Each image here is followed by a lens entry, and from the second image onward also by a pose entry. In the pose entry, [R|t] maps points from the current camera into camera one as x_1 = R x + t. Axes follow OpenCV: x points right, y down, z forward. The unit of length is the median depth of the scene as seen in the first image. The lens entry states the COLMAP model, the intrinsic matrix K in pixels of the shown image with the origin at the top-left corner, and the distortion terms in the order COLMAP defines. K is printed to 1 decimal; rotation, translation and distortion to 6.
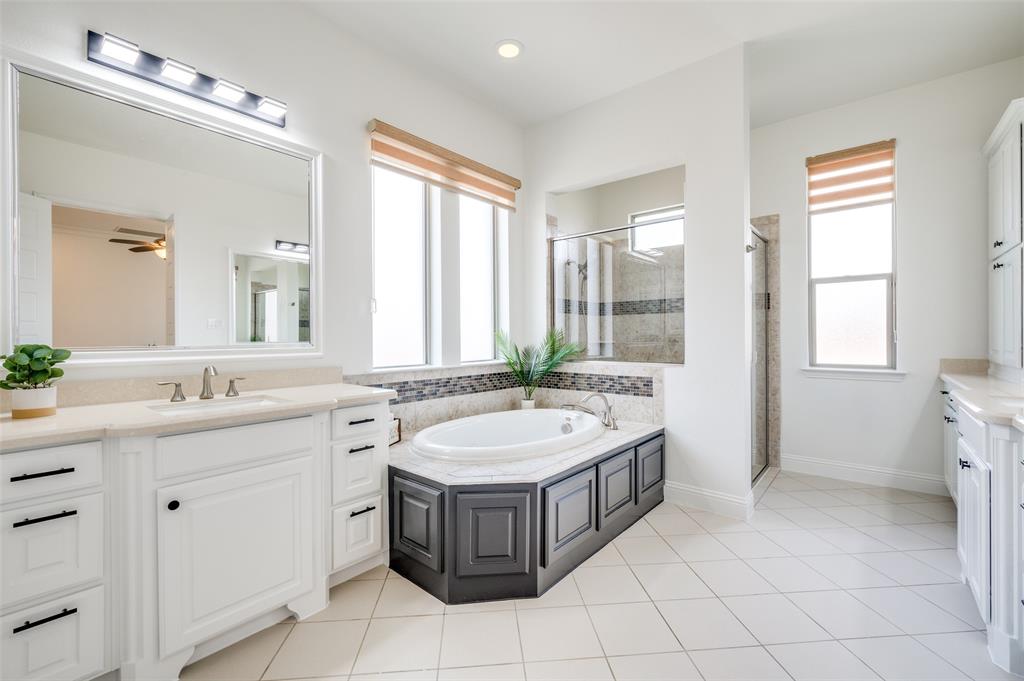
lens RADIAL K [[432.1, 0, 510.9], [0, 432.1, 339.5], [0, 0, 1]] dist [0.000037, 0.000277]
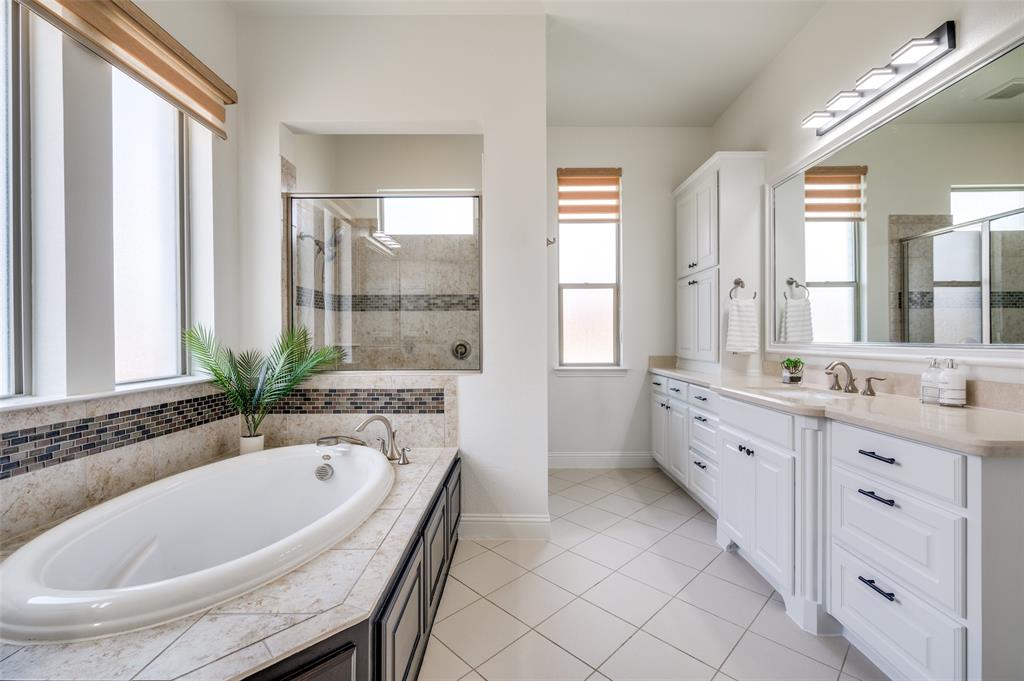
lens RADIAL K [[432.1, 0, 510.9], [0, 432.1, 339.5], [0, 0, 1]] dist [0.000037, 0.000277]
pose [[0.770444, -0.001259, 0.637506, -0.078957], [0.003608, 0.999991, -0.002386, -0.000677], [-0.637497, 0.004139, 0.770441, 0.282073]]
